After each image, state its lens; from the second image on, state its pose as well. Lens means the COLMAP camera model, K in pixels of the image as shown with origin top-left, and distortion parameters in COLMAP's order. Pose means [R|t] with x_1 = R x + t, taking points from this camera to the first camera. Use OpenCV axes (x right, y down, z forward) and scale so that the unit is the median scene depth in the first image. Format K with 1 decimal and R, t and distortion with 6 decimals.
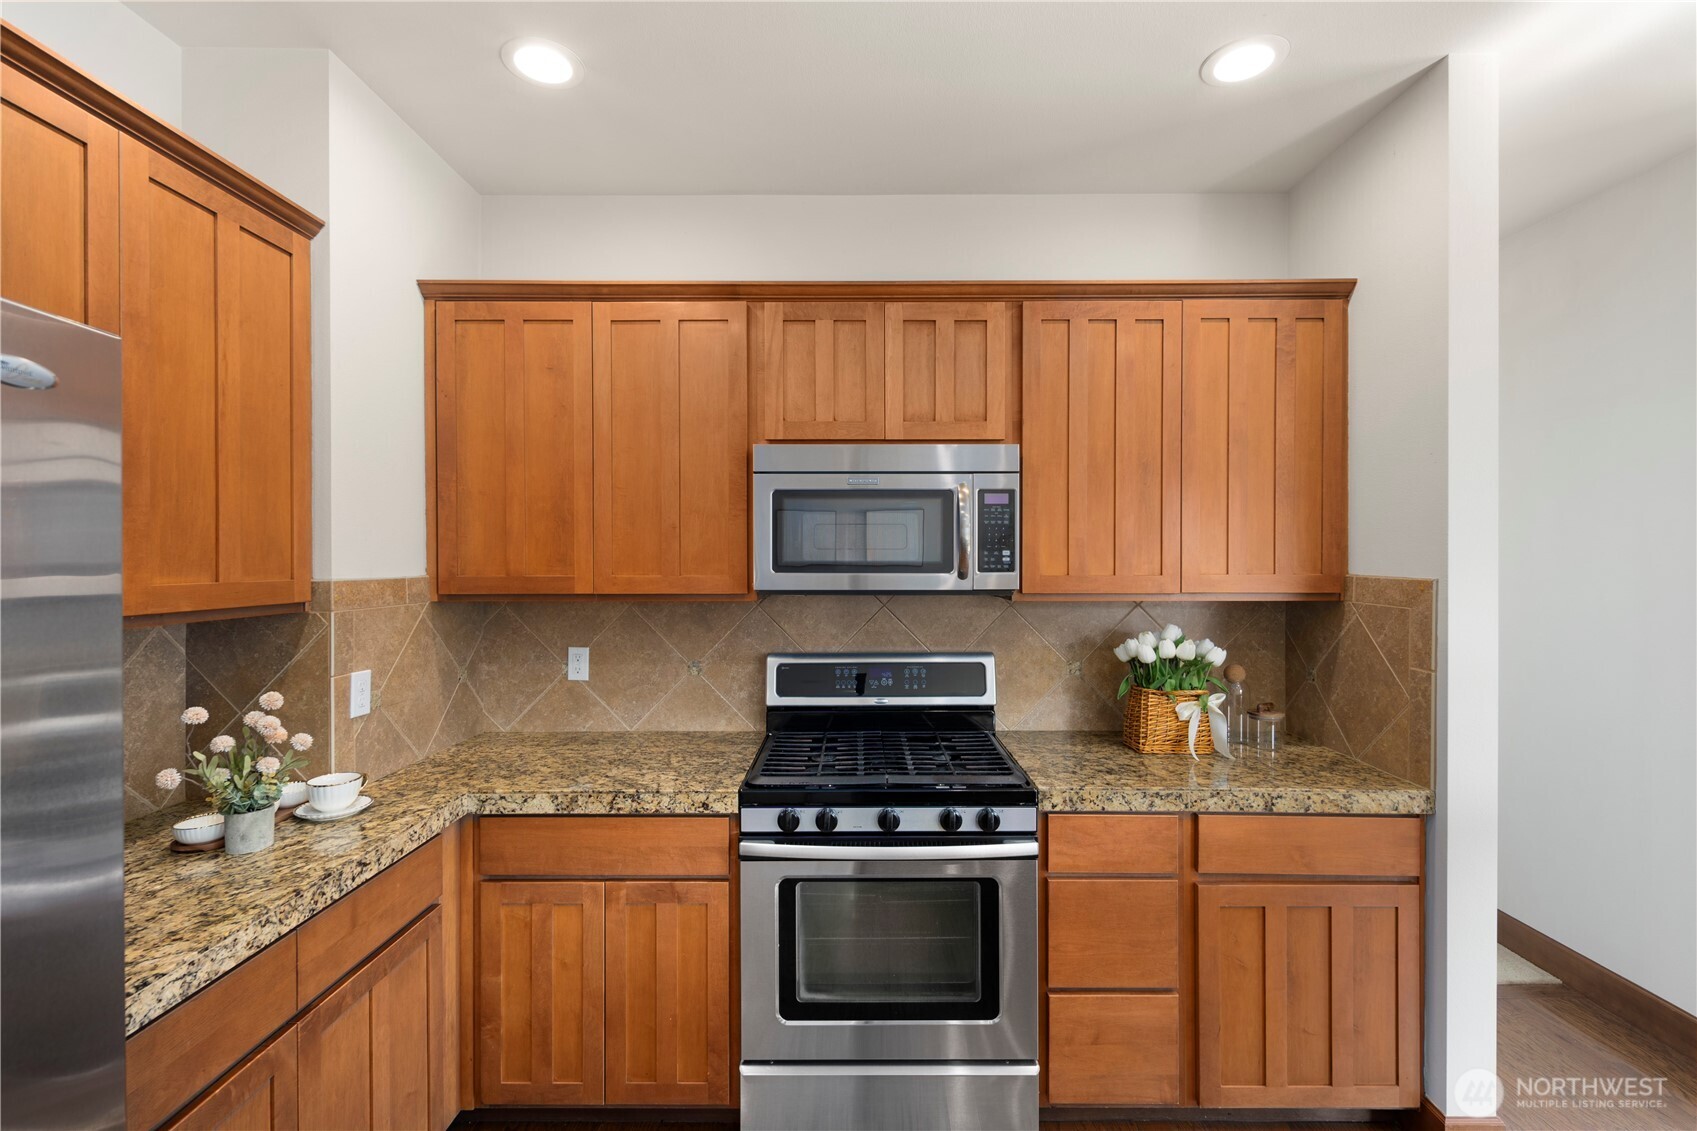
lens RADIAL K [[747.0, 0, 855.7], [0, 747.0, 563.6], [0, 0, 1]] dist [0.003728, 0.000177]
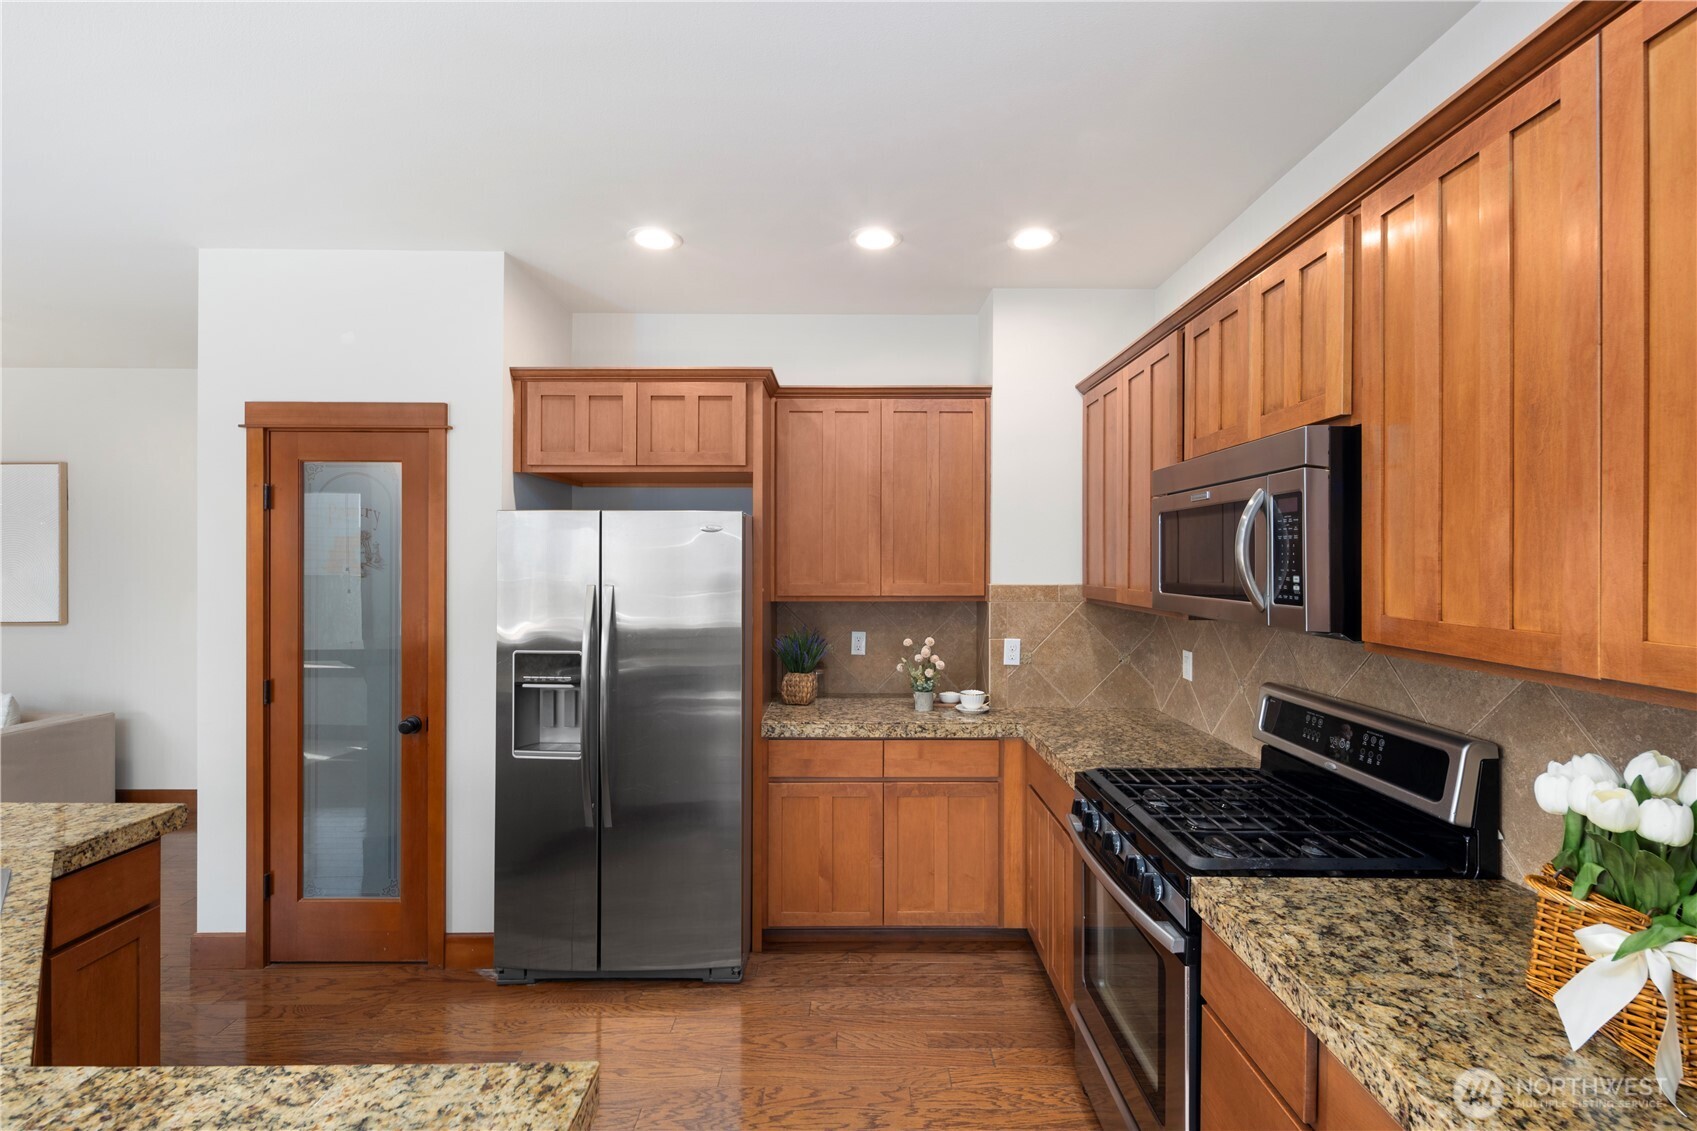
lens RADIAL K [[742.9, 0, 849.2], [0, 742.9, 557.1], [0, 0, 1]] dist [0.000958, -0.000546]
pose [[-0.003450, -0.002910, -0.999990, 0.921580], [-0.005942, 0.999978, -0.002889, -0.031130], [0.999976, 0.005932, -0.003467, 0.570193]]
